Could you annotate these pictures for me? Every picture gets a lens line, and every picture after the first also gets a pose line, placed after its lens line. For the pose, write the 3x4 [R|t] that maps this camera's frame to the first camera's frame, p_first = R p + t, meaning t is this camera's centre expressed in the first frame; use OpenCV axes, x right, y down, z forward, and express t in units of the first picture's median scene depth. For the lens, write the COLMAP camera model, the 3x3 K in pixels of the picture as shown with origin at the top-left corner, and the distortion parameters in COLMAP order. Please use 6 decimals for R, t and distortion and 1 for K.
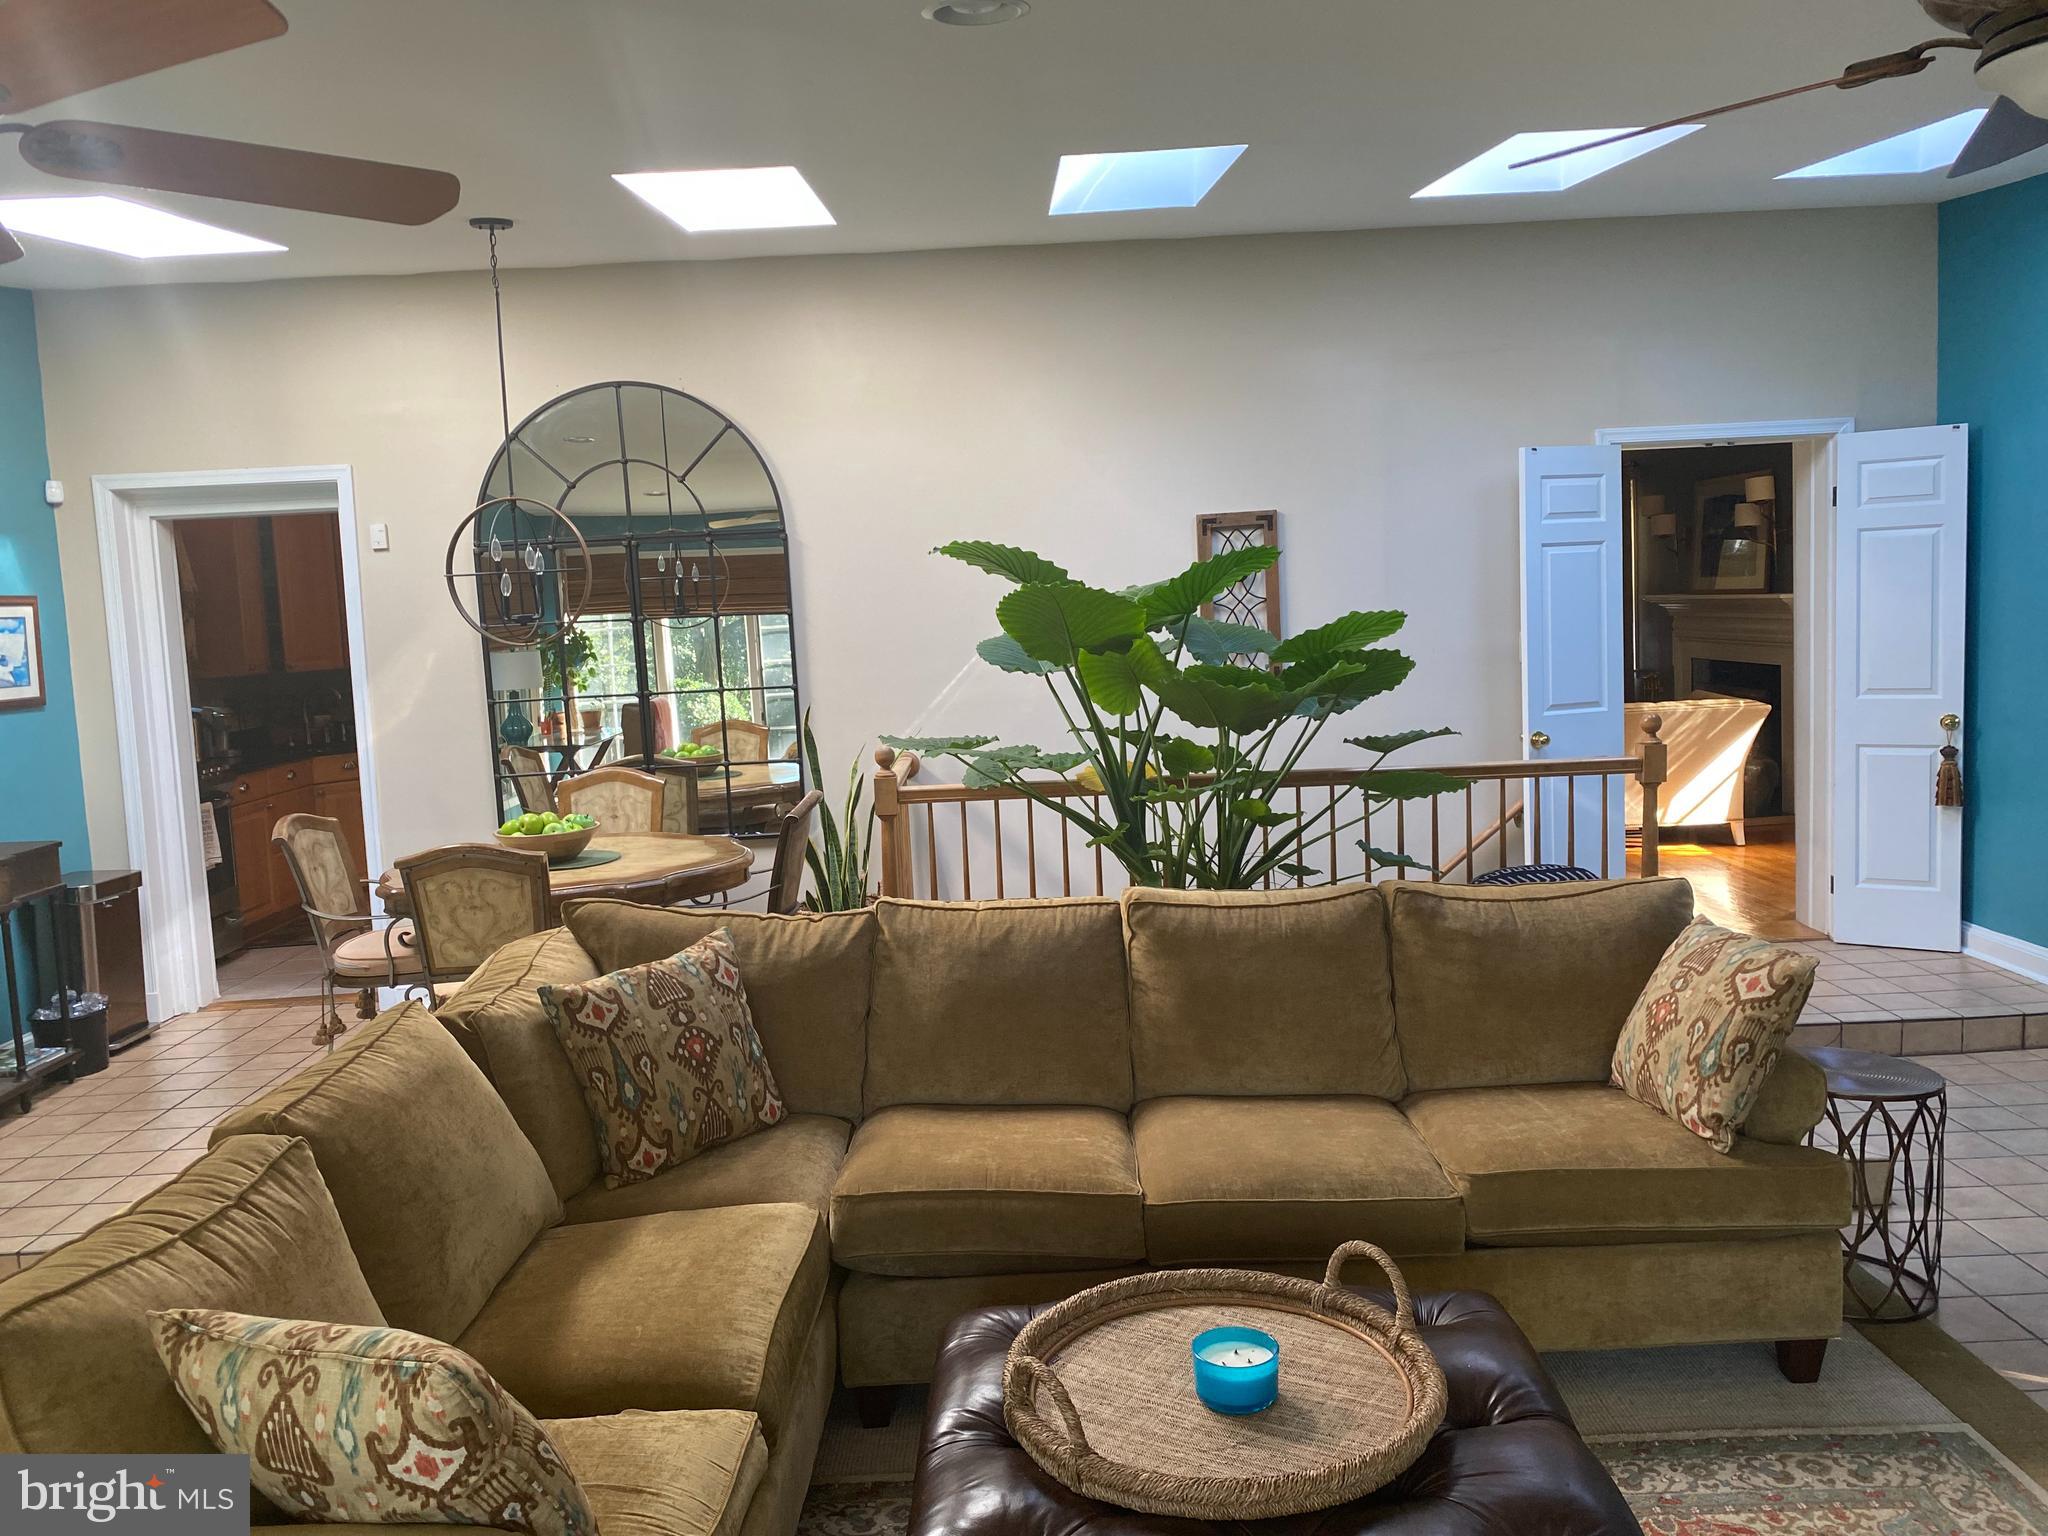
lens RADIAL K [[1539.5, 0, 1024.8], [0, 1539.5, 761.8], [0, 0, 1]] dist [0.018397, -0.033483]
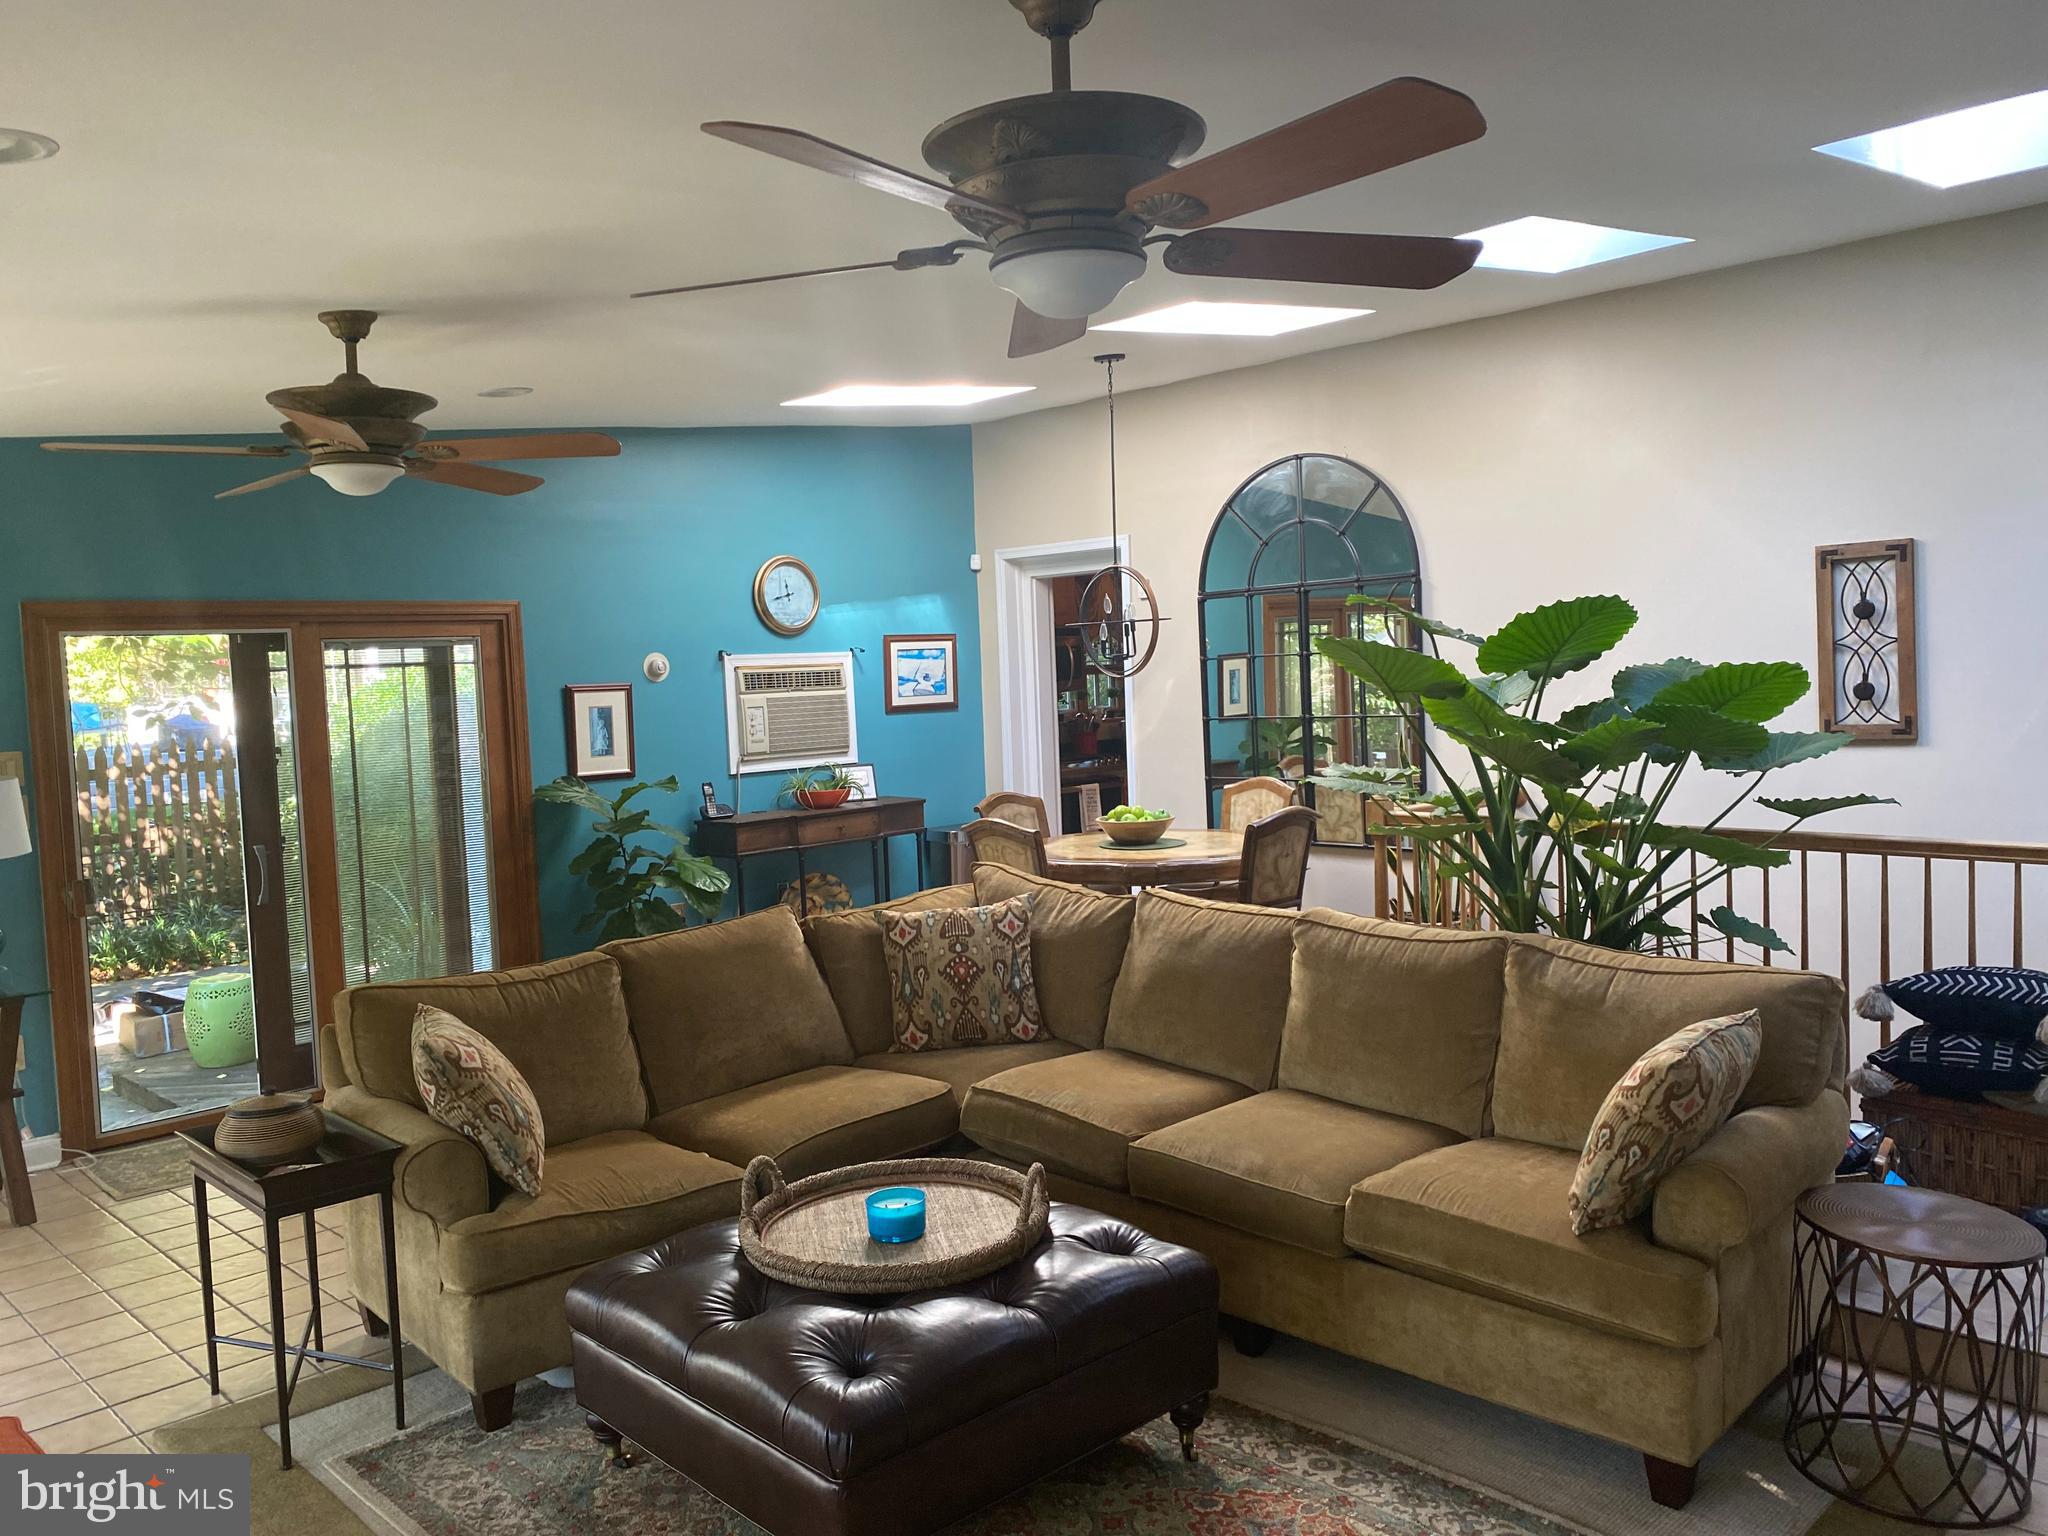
lens RADIAL K [[1539.5, 0, 1017.7], [0, 1539.5, 765.1], [0, 0, 1]] dist [0.018397, -0.033483]
pose [[0.690016, 0.064421, -0.720922, 0.803584], [-0.067744, 0.997407, 0.024287, -0.038624], [0.720617, 0.032080, 0.692591, 0.053176]]
